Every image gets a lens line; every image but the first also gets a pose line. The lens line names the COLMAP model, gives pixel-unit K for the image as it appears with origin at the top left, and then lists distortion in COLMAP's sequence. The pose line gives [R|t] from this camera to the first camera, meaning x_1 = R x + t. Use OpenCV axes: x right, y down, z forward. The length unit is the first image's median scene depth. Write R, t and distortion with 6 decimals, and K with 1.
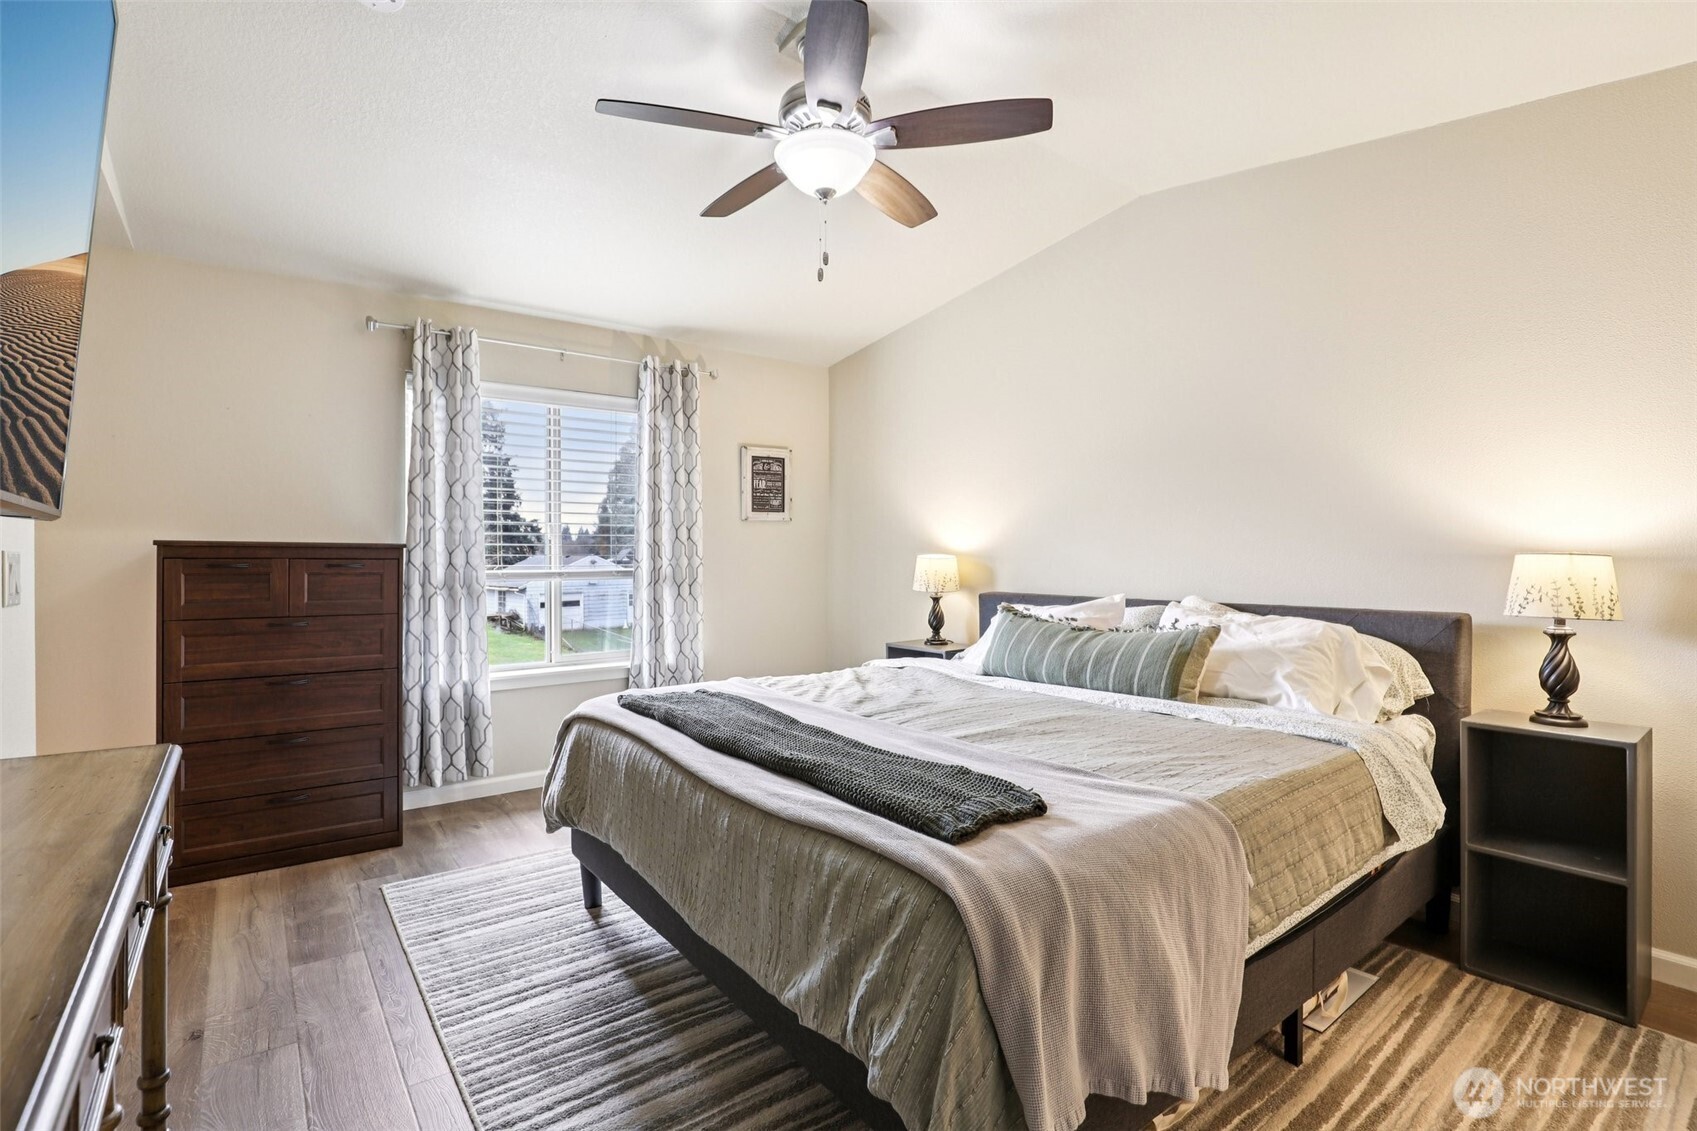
lens RADIAL K [[785.2, 0, 839.8], [0, 785.2, 562.7], [0, 0, 1]] dist [-0.038053, 0.006949]
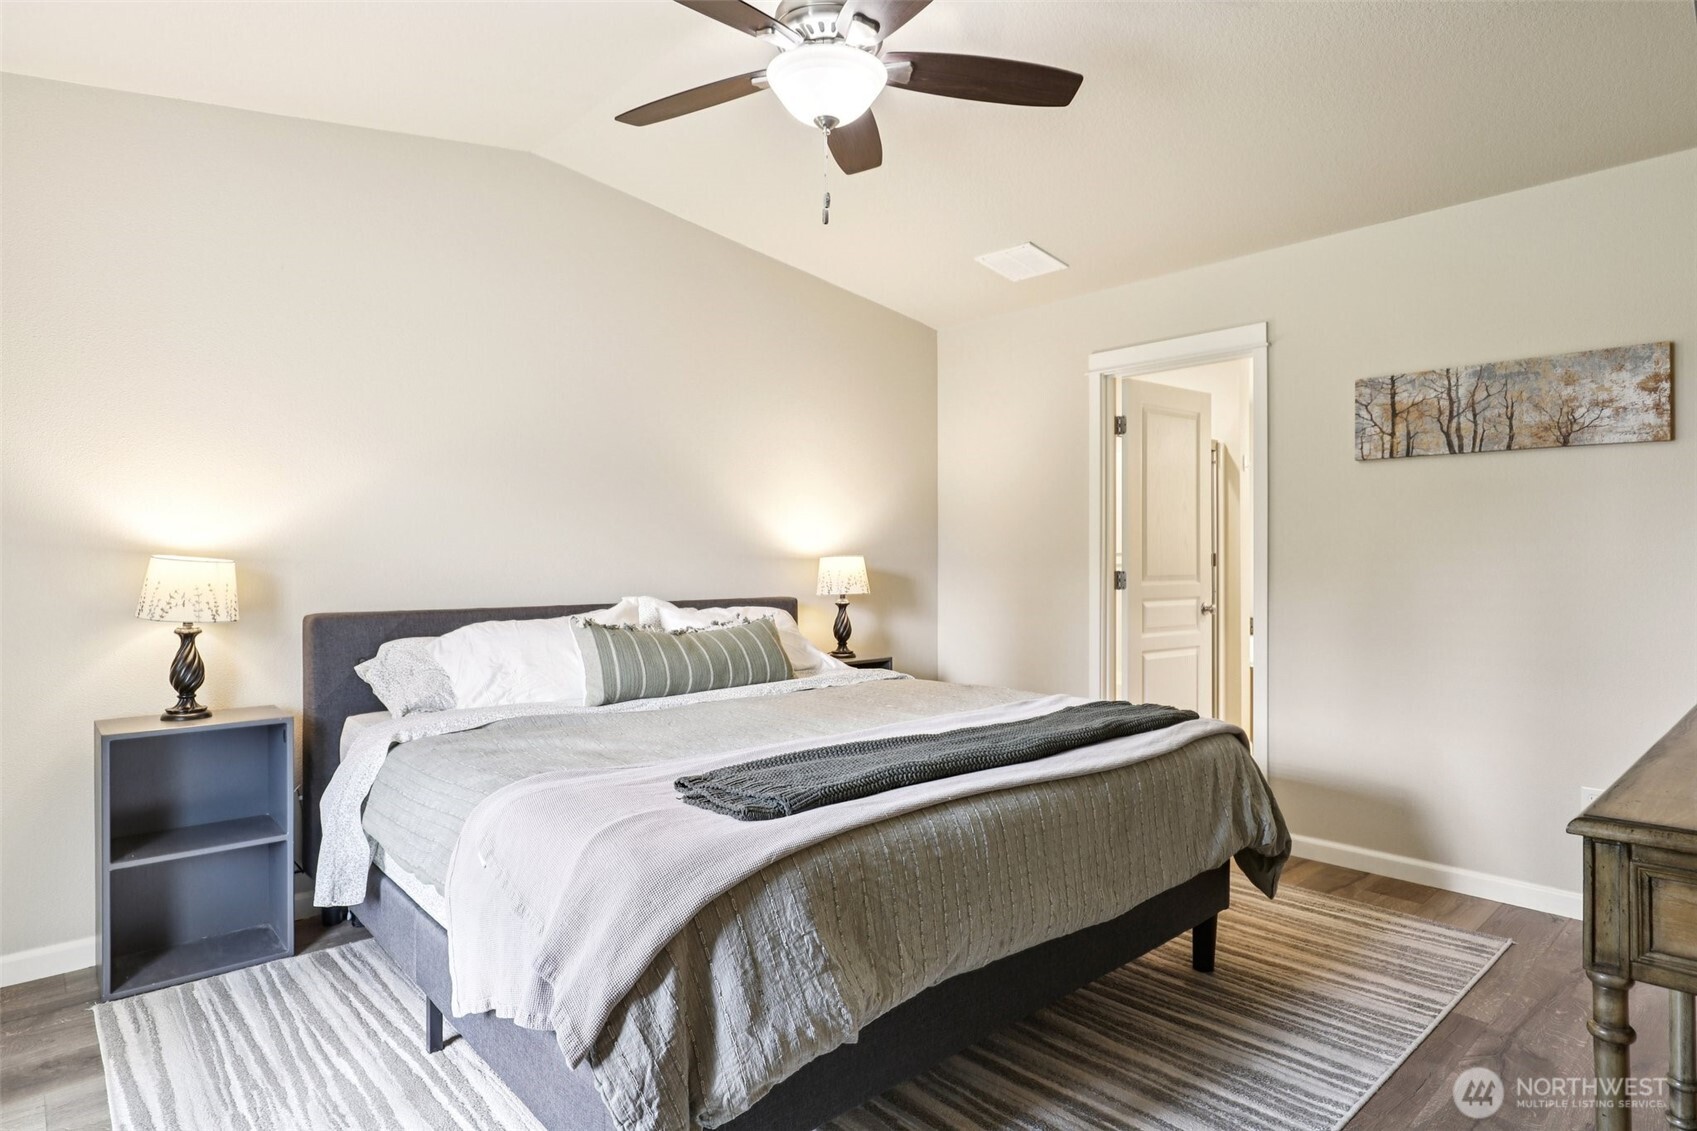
lens RADIAL K [[932.0, 0, 848.5], [0, 932.0, 565.5], [0, 0, 1]] dist [0.002937, 0.000325]
pose [[-0.086005, -0.004882, 0.996283, -1.016119], [0.008280, 0.999950, 0.005615, -0.003224], [-0.996260, 0.008732, -0.085960, 1.065106]]
